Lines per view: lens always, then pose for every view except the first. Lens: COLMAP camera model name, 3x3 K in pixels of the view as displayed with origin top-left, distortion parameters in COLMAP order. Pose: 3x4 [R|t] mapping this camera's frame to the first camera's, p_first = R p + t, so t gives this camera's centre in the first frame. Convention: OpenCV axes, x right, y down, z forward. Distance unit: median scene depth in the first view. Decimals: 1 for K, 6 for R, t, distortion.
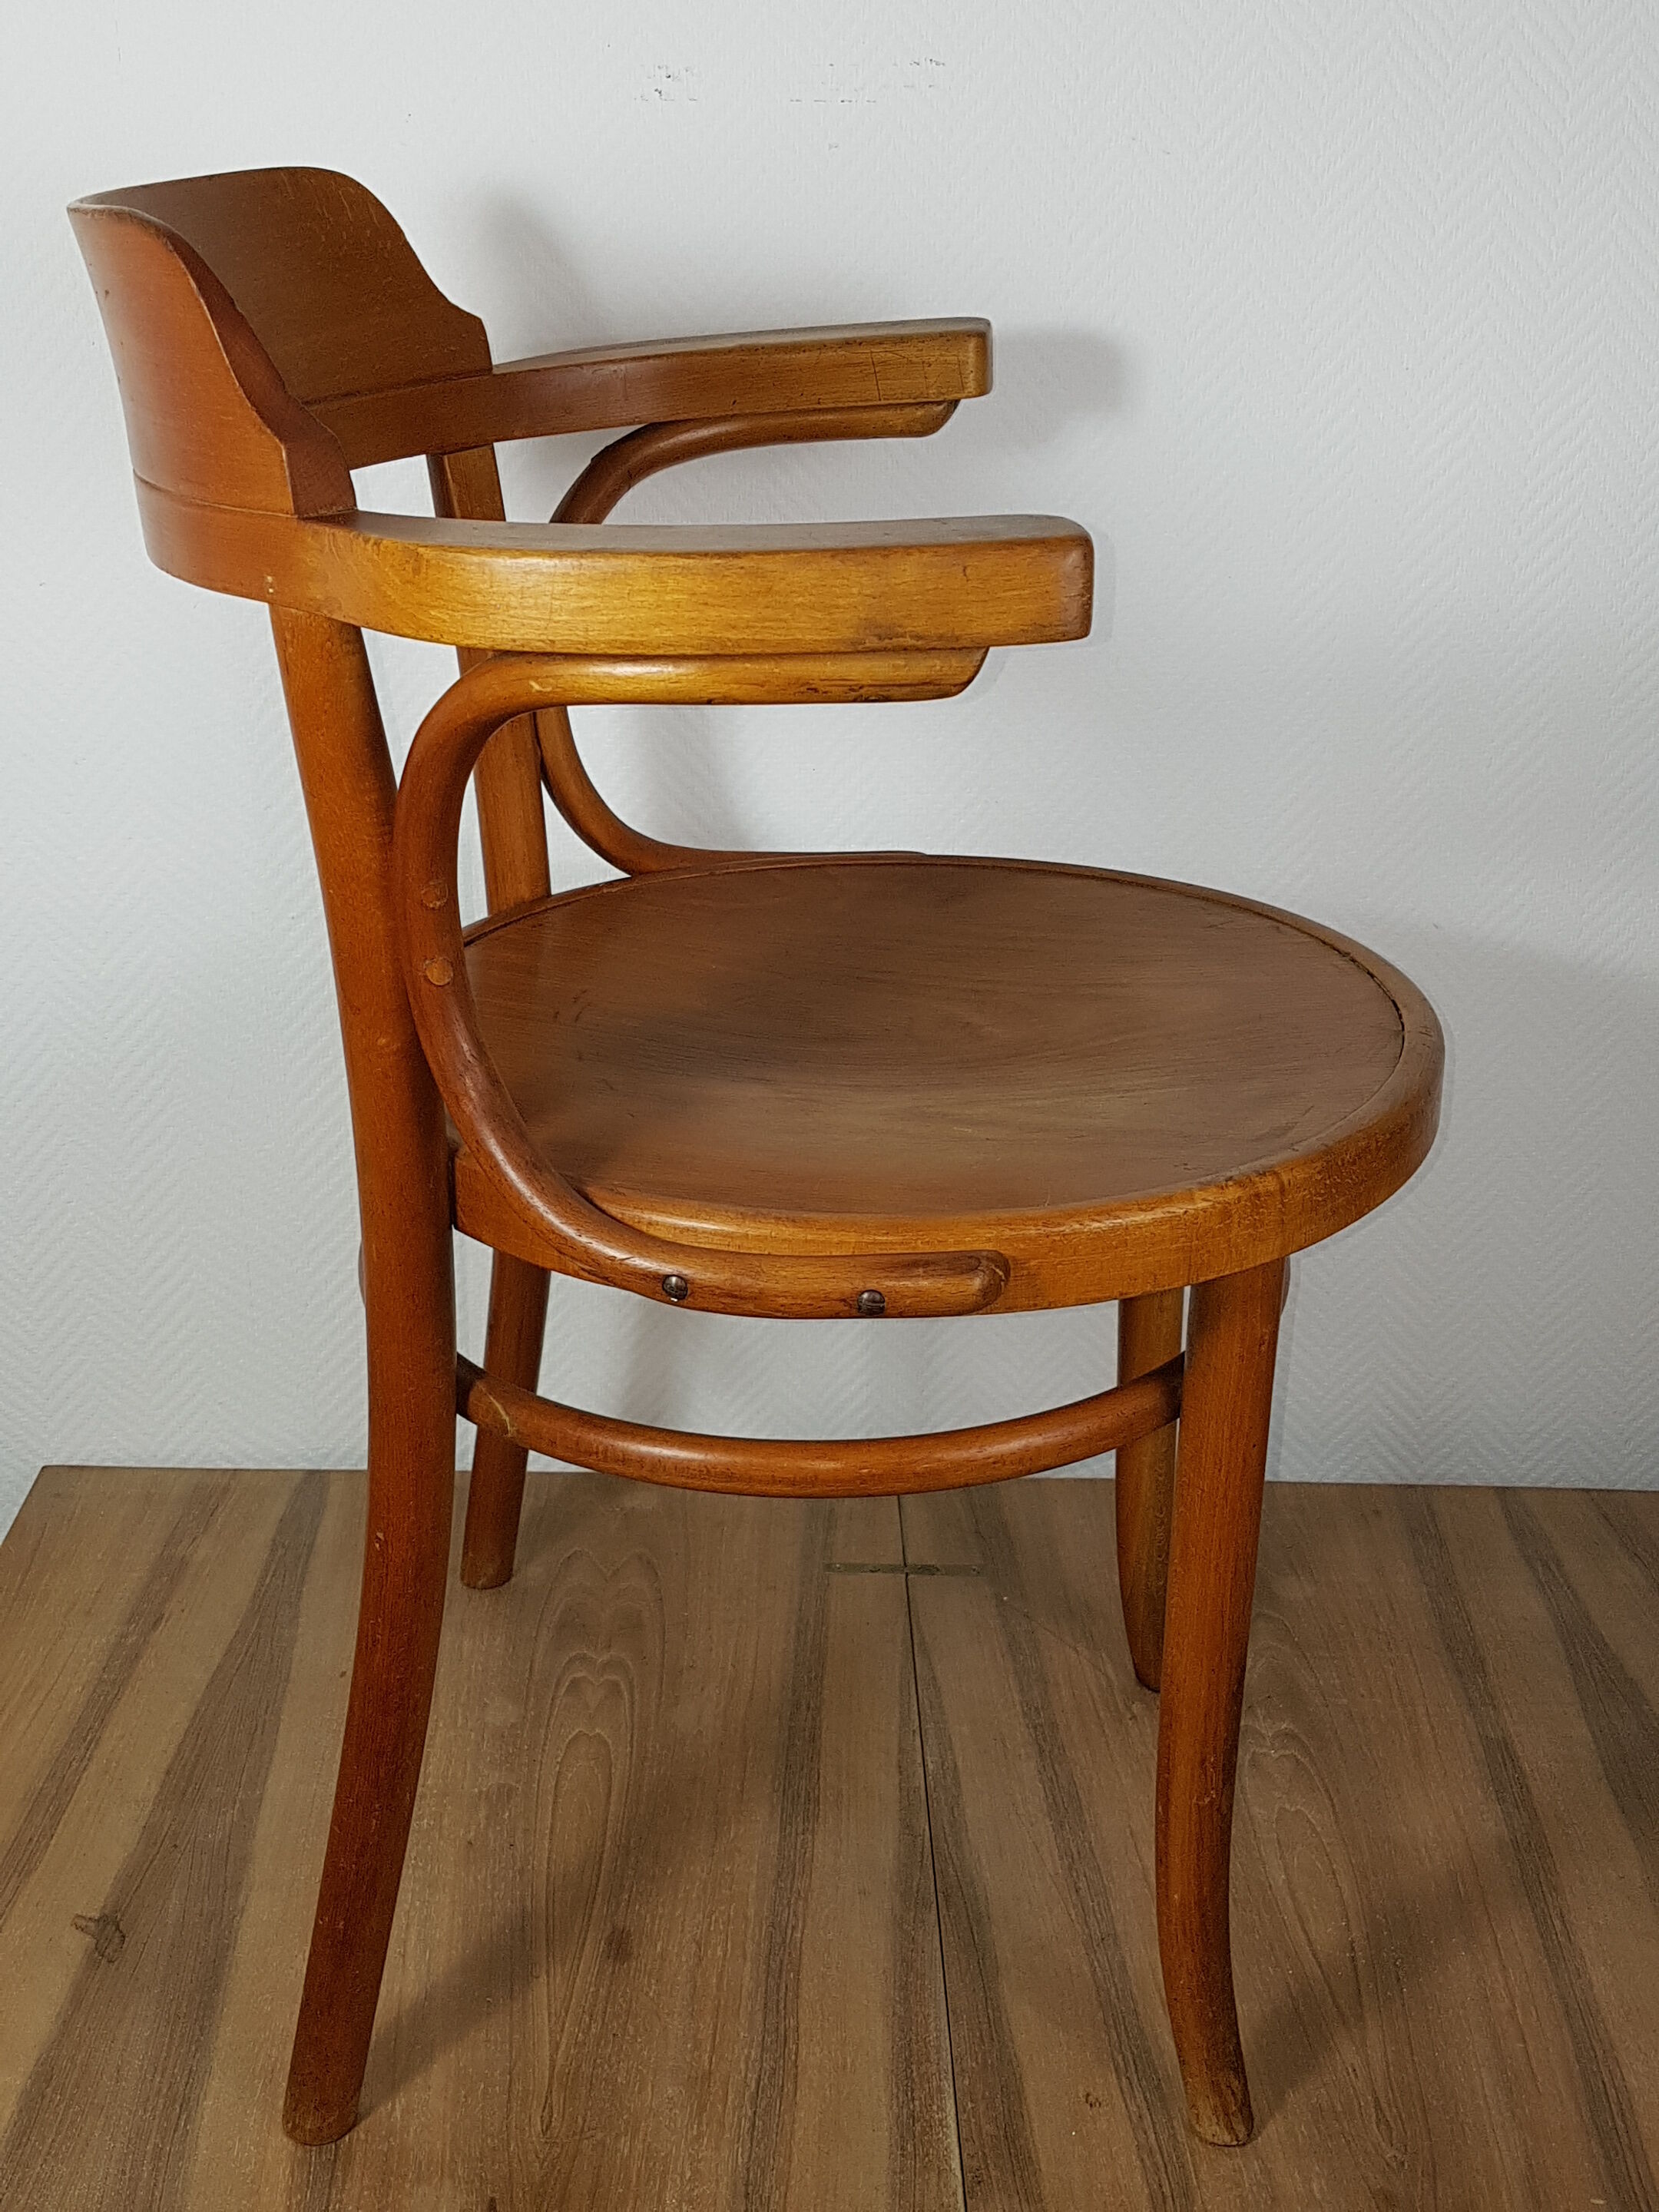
lens RADIAL K [[2411.2, 0, 781.1], [0, 2411.2, 1101.6], [0, 0, 1]] dist [0.294857, -0.597096]
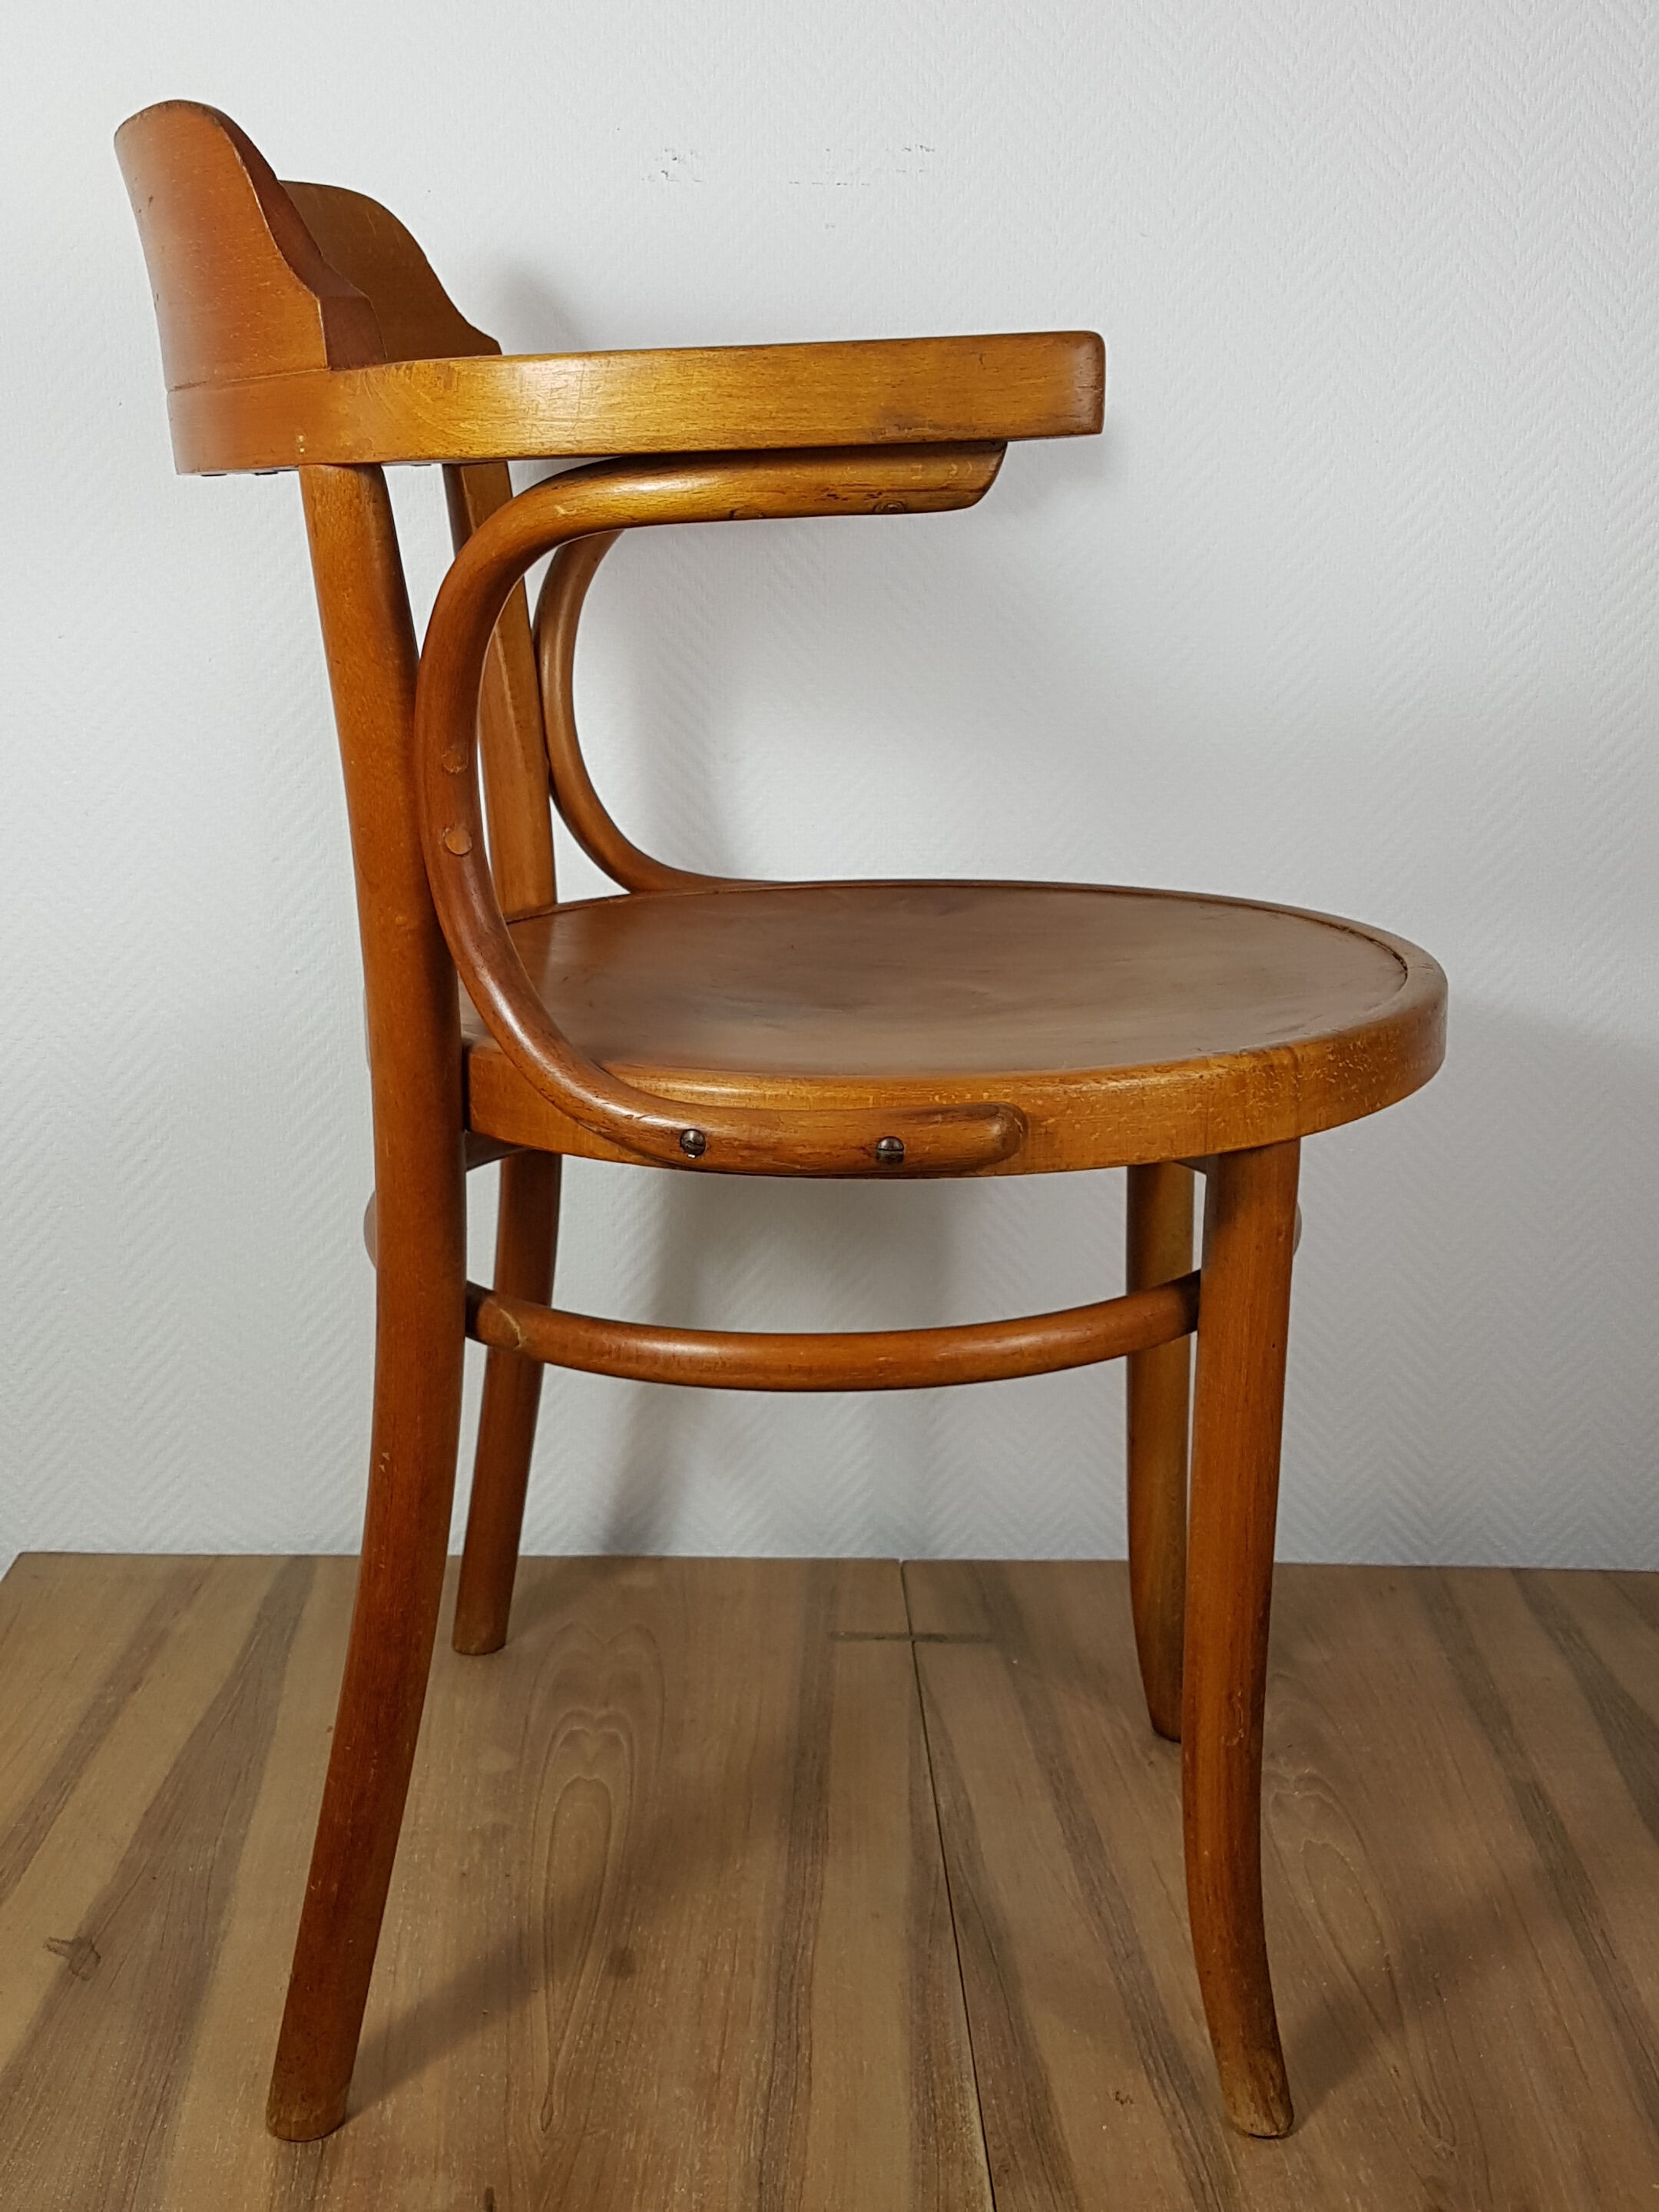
lens RADIAL K [[2418.7, 0, 794.0], [0, 2418.7, 1116.8], [0, 0, 1]] dist [0.286285, -0.589281]
pose [[0.999864, -0.002636, 0.016262, -0.014092], [0.004957, 0.989513, -0.144362, 0.161661], [-0.015711, 0.144423, 0.989391, 0.008450]]
